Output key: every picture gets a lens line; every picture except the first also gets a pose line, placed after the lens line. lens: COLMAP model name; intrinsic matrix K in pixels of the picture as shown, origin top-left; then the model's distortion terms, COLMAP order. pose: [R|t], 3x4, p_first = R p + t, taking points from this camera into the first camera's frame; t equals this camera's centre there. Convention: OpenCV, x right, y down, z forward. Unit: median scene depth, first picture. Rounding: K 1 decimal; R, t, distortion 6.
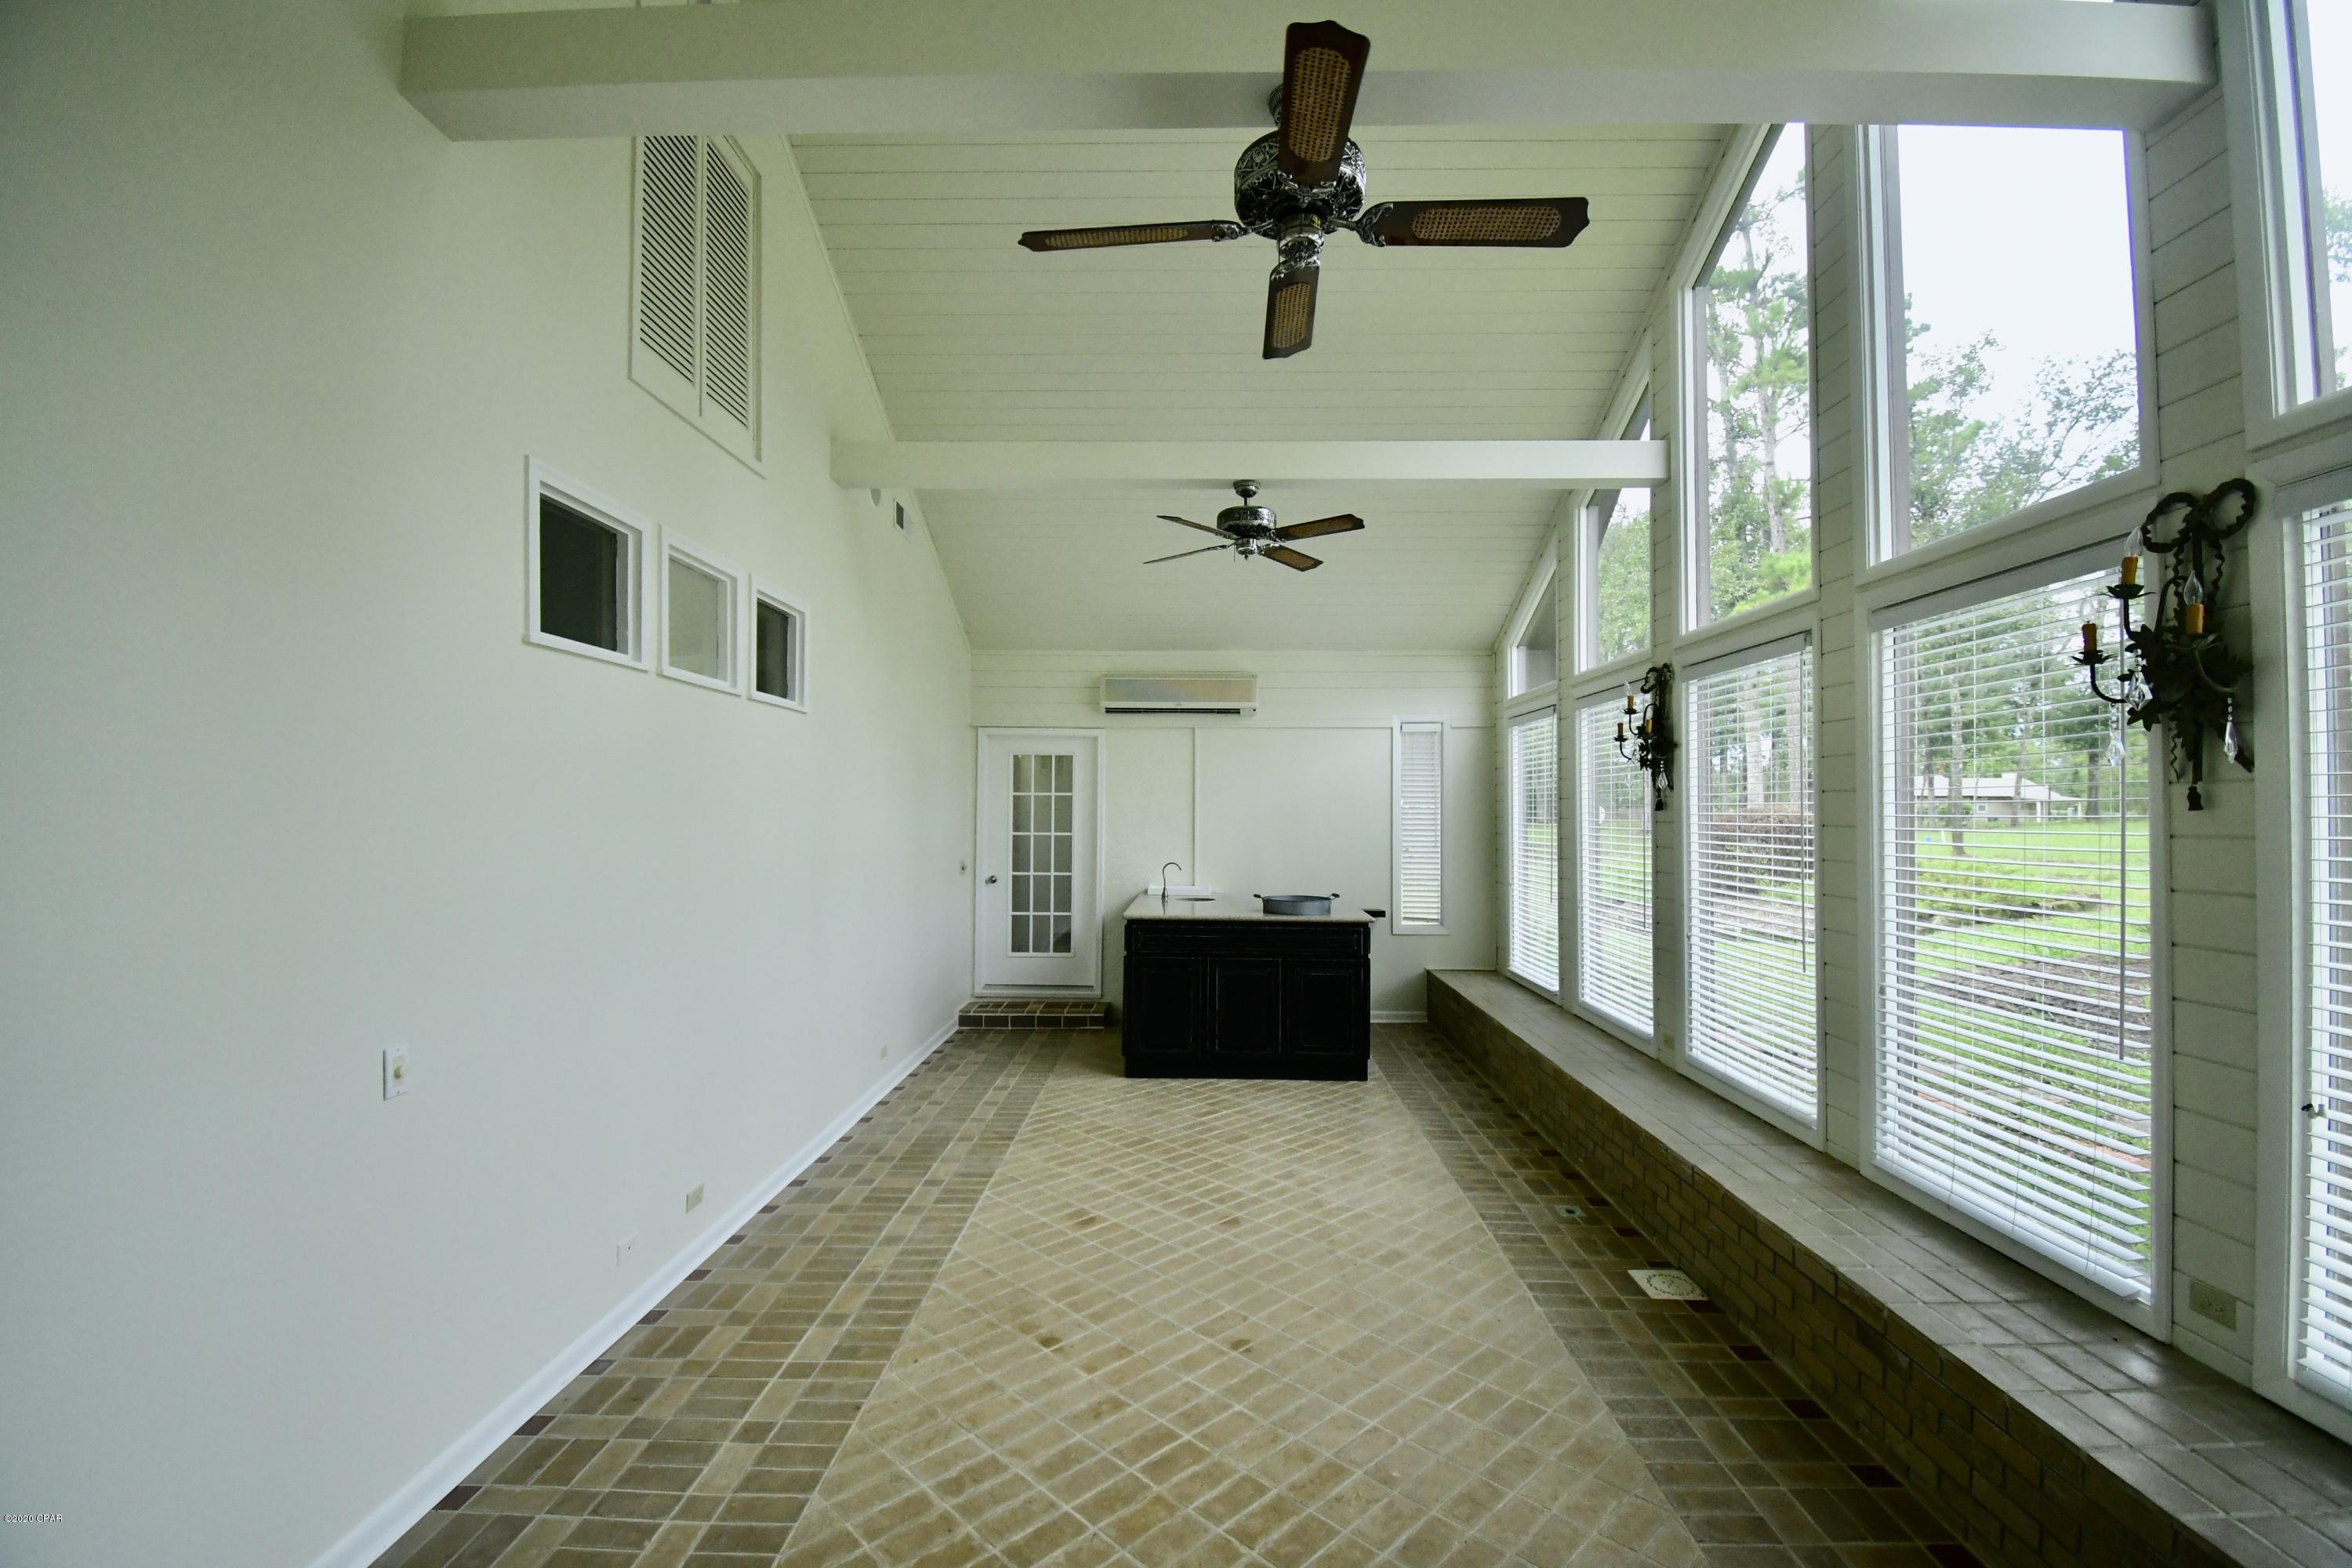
lens RADIAL K [[1035.0, 0, 1176.0], [0, 1035.0, 784.0], [0, 0, 1]] dist [0.001564, -0.016412]
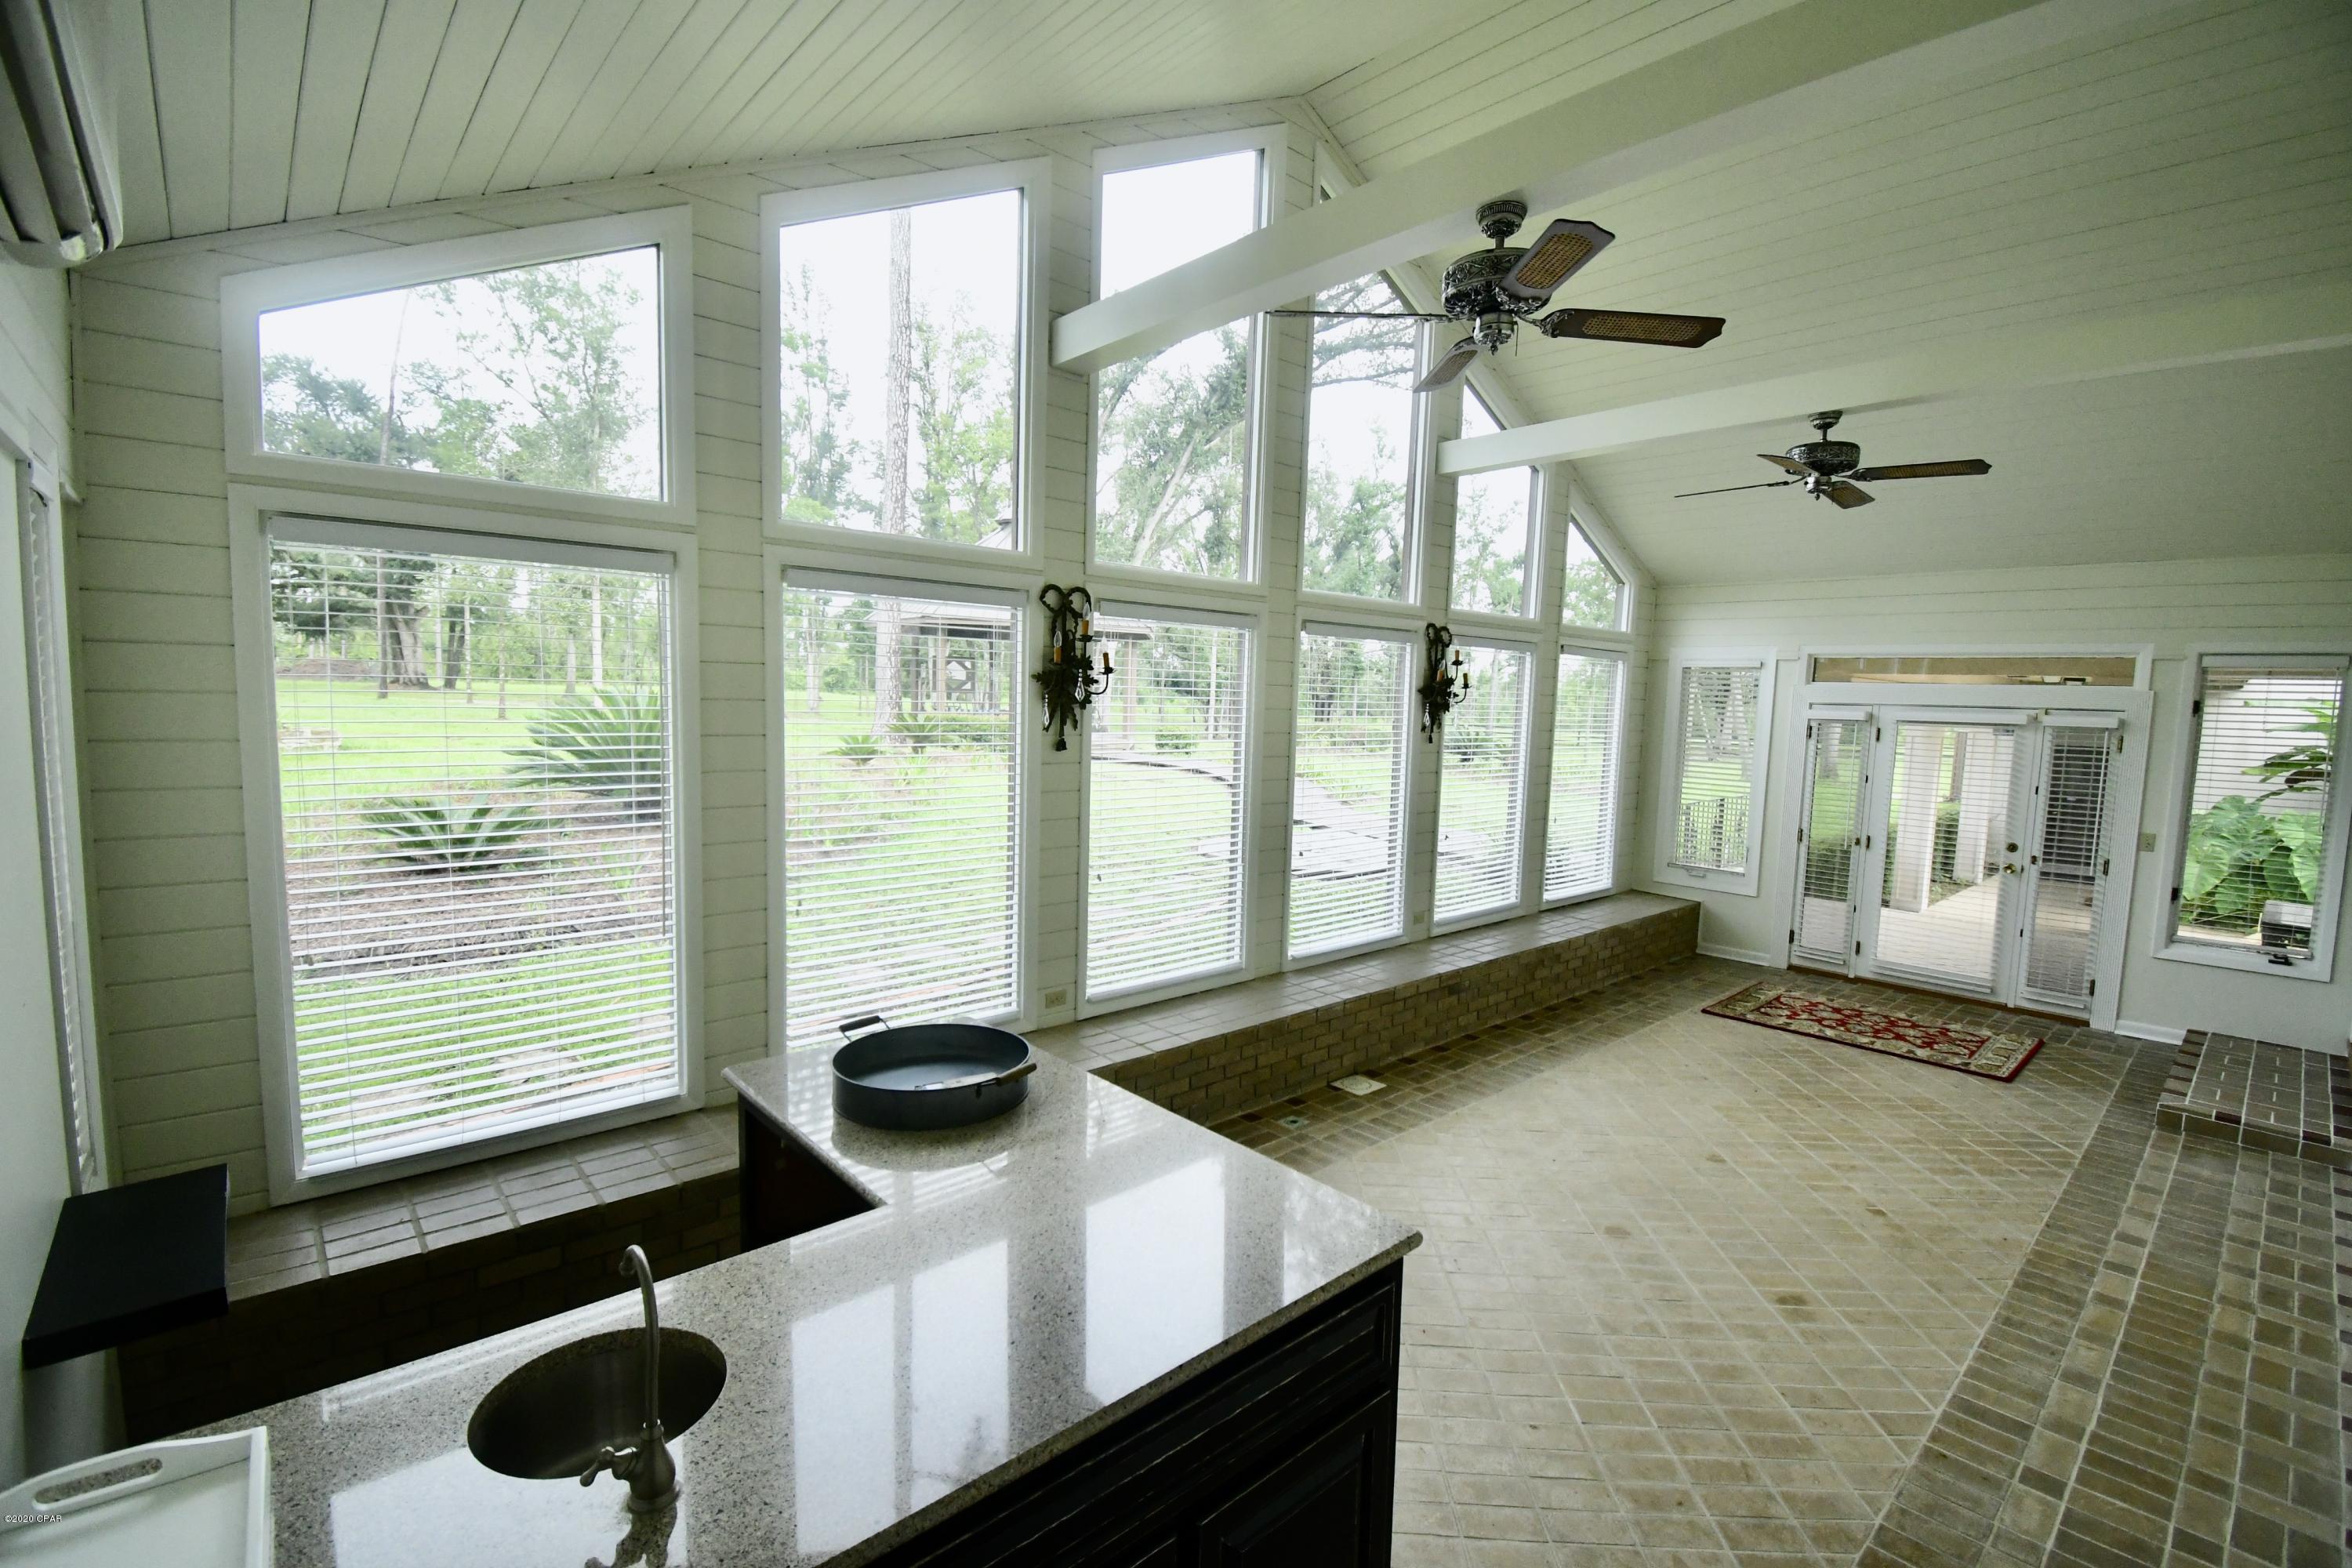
lens RADIAL K [[1035.0, 0, 1176.0], [0, 1035.0, 784.0], [0, 0, 1]] dist [0.001564, -0.016412]
pose [[-0.687296, -0.088879, 0.720920, -0.344555], [-0.049079, 0.995900, 0.075990, -0.023728], [-0.724718, 0.016846, -0.688840, 2.173878]]
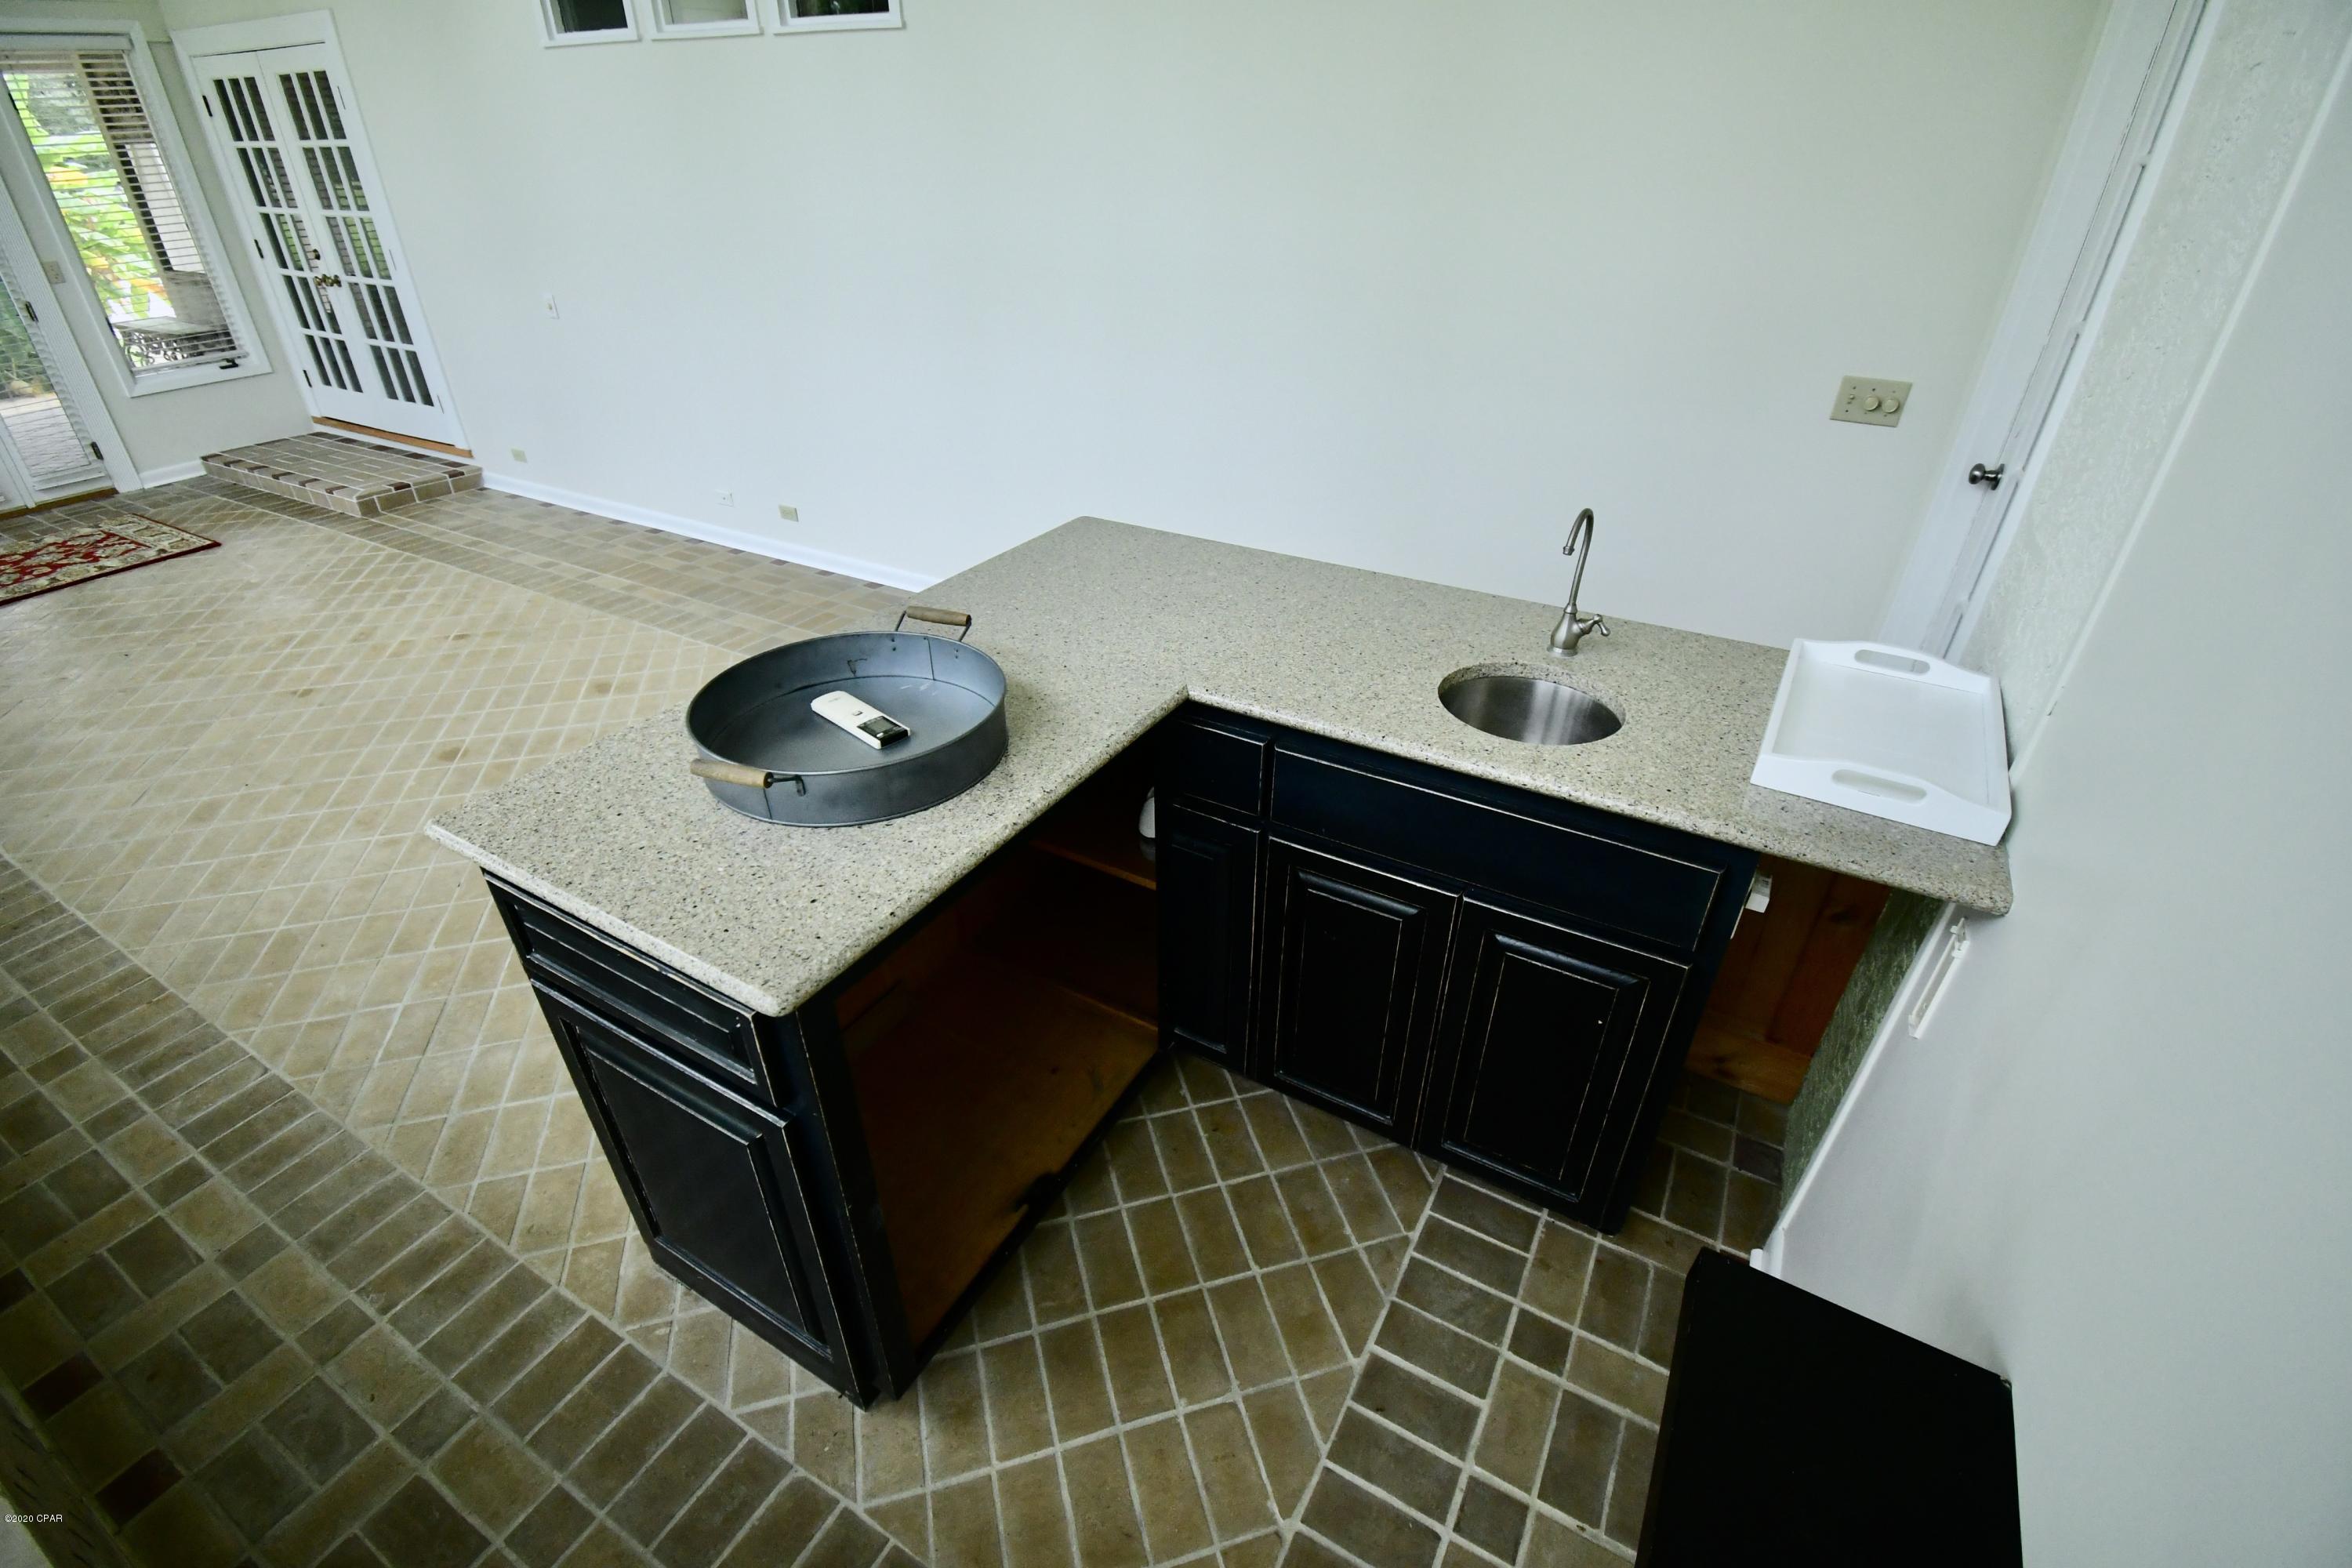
lens RADIAL K [[1080.6, 0, 1176.6], [0, 1080.6, 795.9], [0, 0, 1]] dist [0.001045, -0.018352]
pose [[-0.479343, 0.449593, -0.753722, 0.498438], [0.011122, 0.861860, 0.507024, 0.026776], [0.877557, 0.234656, -0.418126, 2.138179]]
